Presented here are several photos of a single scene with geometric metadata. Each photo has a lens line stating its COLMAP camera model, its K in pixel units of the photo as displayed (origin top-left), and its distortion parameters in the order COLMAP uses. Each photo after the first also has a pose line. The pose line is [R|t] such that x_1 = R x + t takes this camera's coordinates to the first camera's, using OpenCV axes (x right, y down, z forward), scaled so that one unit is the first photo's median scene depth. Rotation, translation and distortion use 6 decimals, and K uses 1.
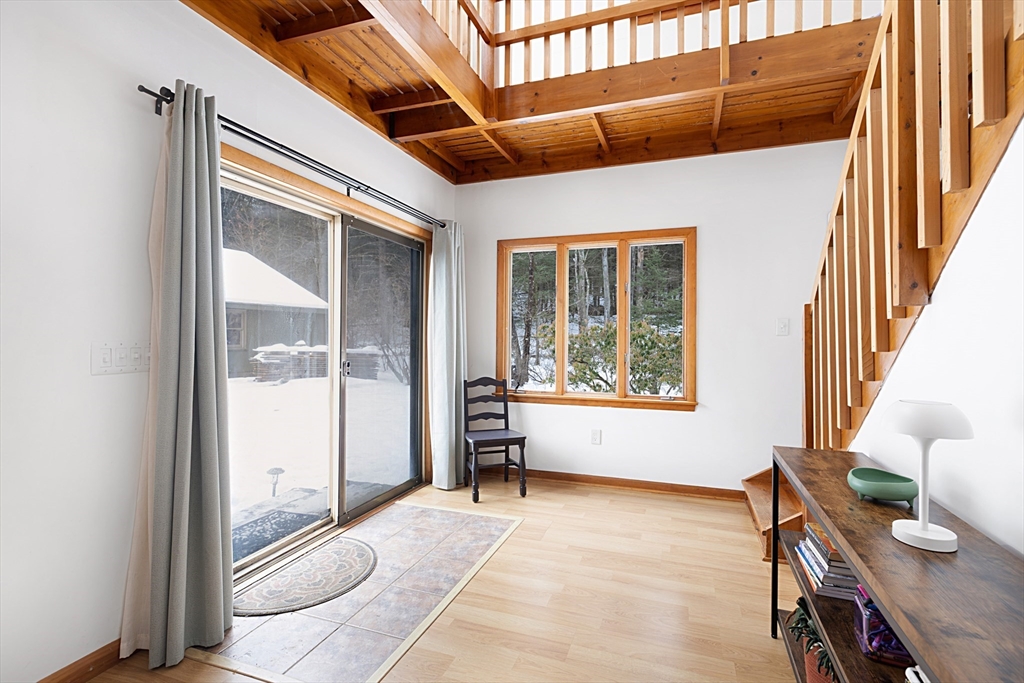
lens RADIAL K [[452.0, 0, 516.3], [0, 452.0, 336.0], [0, 0, 1]] dist [0.003994, 0.000182]
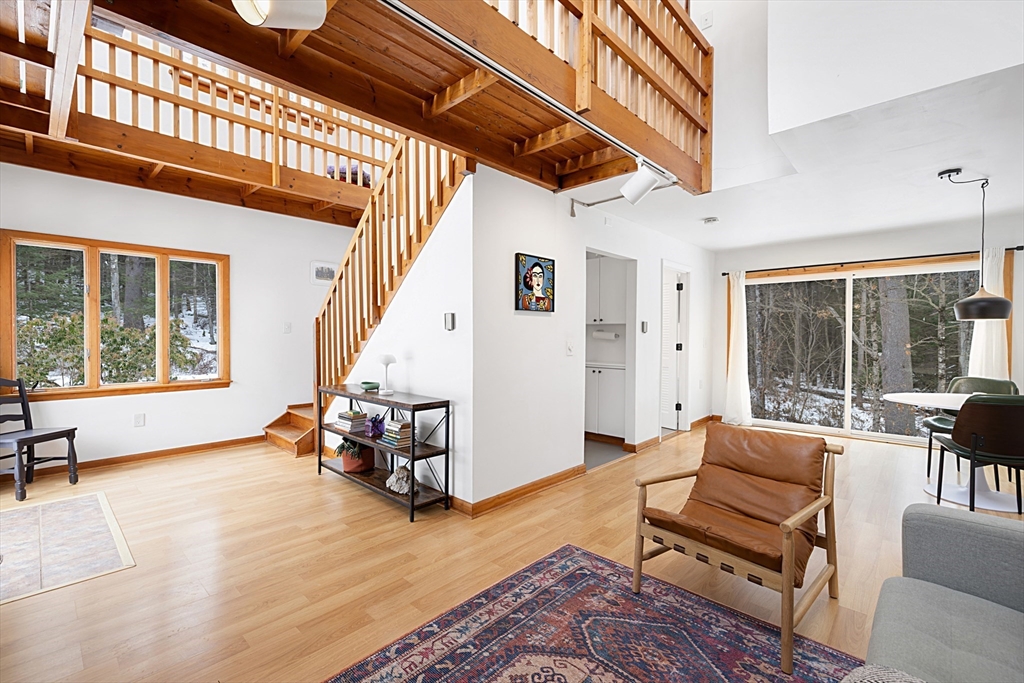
lens RADIAL K [[452.0, 0, 512.1], [0, 452.0, 340.7], [0, 0, 1]] dist [0.003994, 0.000182]
pose [[0.400383, -0.014575, 0.916232, -0.618890], [-0.005357, 0.999819, 0.018246, -0.008770], [-0.916332, -0.012213, 0.400232, -0.417972]]
